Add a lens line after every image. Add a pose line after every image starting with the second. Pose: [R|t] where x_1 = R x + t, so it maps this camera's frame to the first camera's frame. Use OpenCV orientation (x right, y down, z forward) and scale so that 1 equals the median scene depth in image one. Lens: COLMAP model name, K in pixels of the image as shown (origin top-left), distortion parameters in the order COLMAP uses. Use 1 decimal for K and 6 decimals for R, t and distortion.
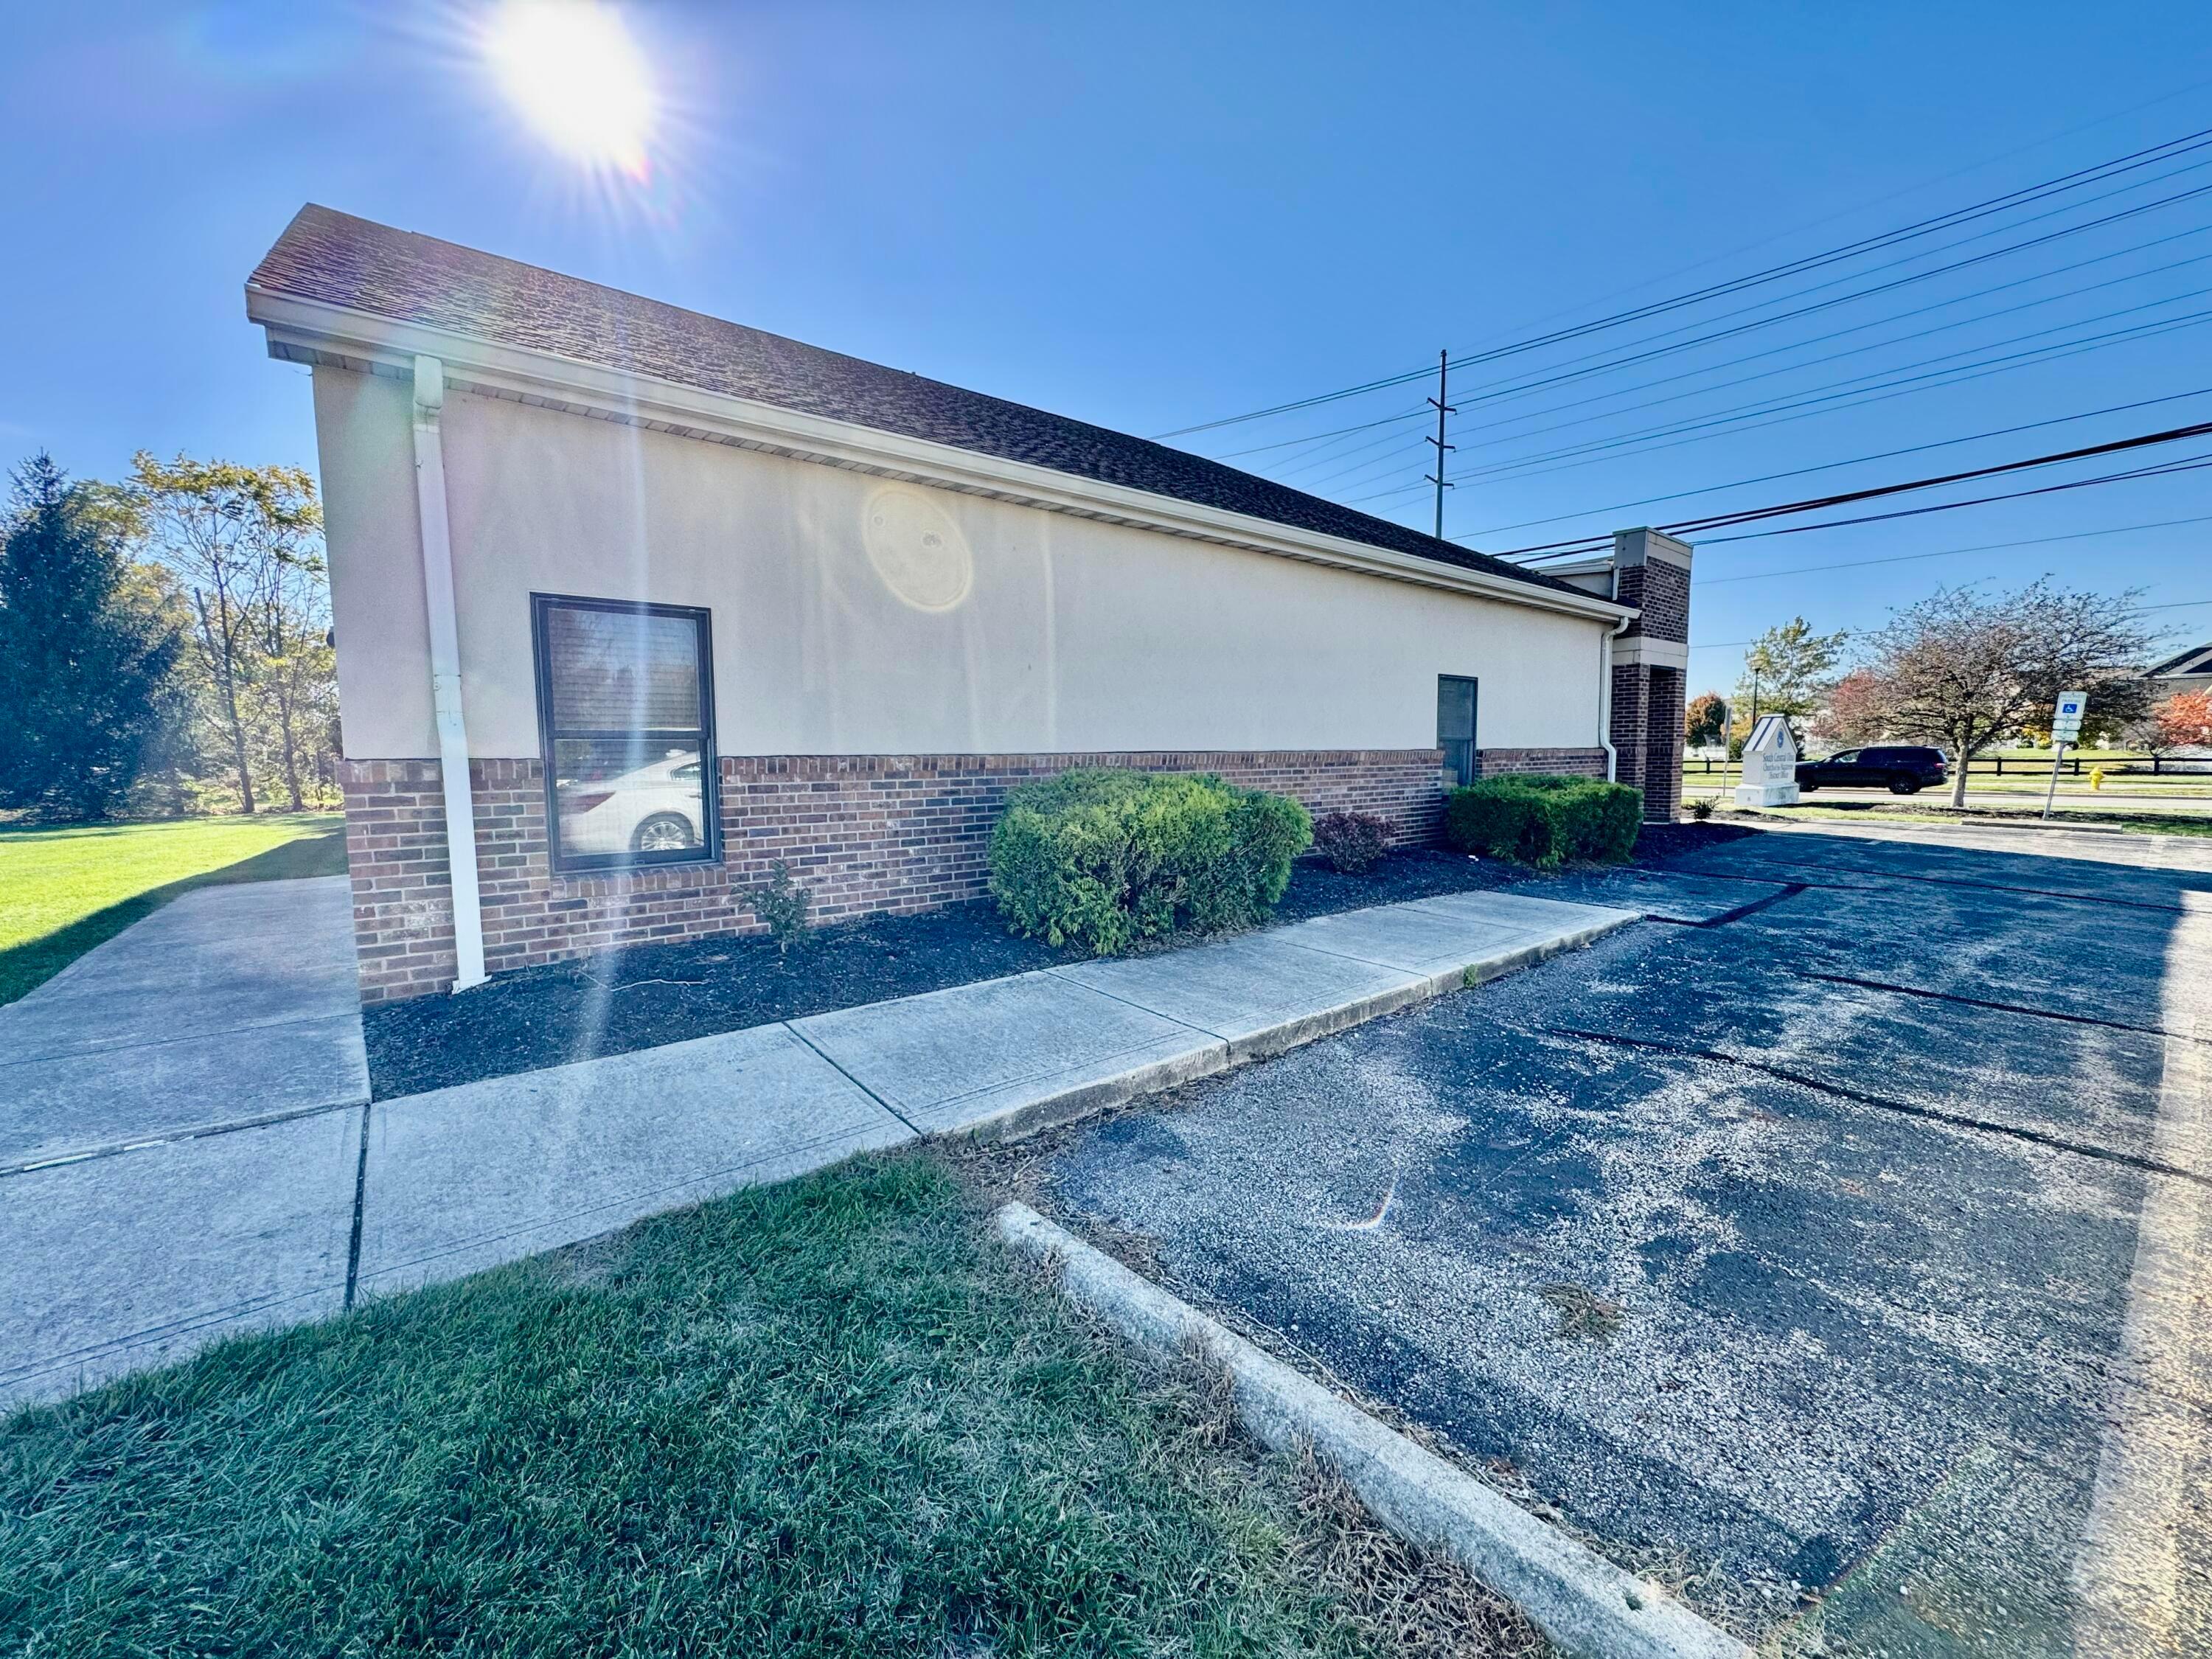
lens RADIAL K [[886.6, 0, 1111.0], [0, 886.6, 834.0], [0, 0, 1]] dist [-0.004915, 0.000358]
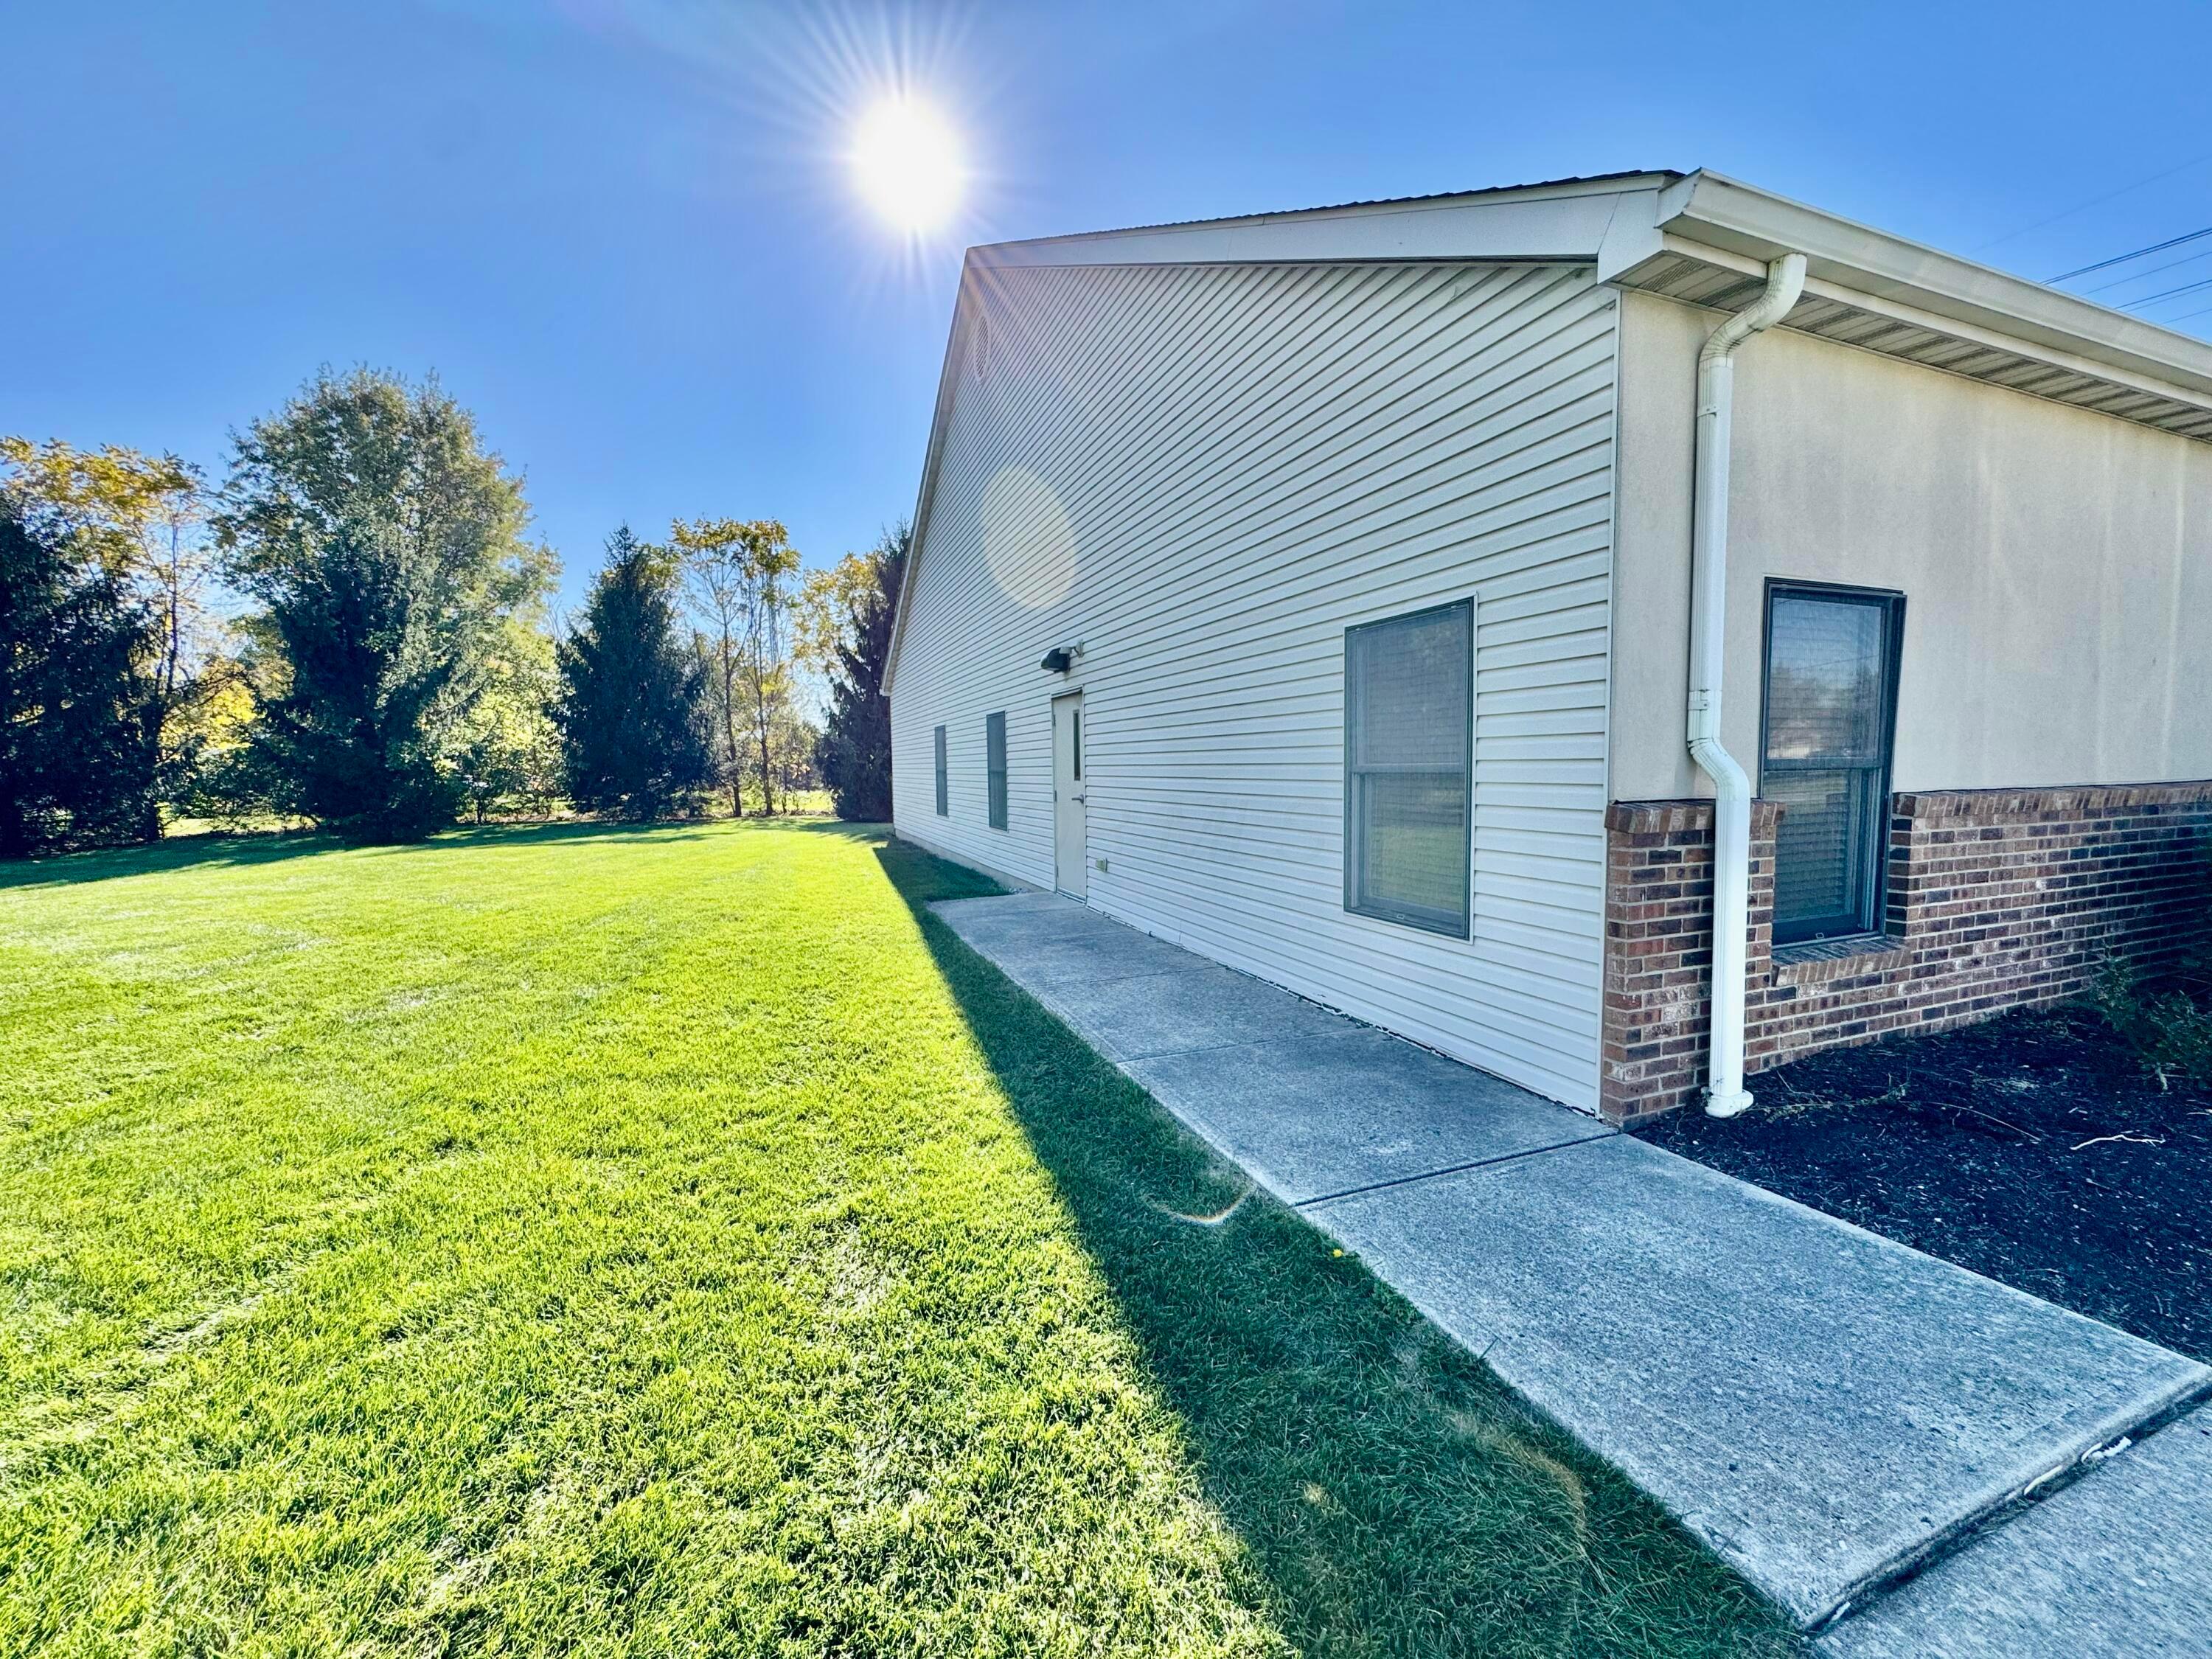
lens RADIAL K [[886.6, 0, 1100.9], [0, 886.6, 823.8], [0, 0, 1]] dist [-0.004915, 0.000358]
pose [[0.954169, 0.019046, -0.298663, -0.902245], [-0.025191, 0.999543, -0.016738, -0.034501], [0.298208, 0.023494, 0.954212, 0.110003]]
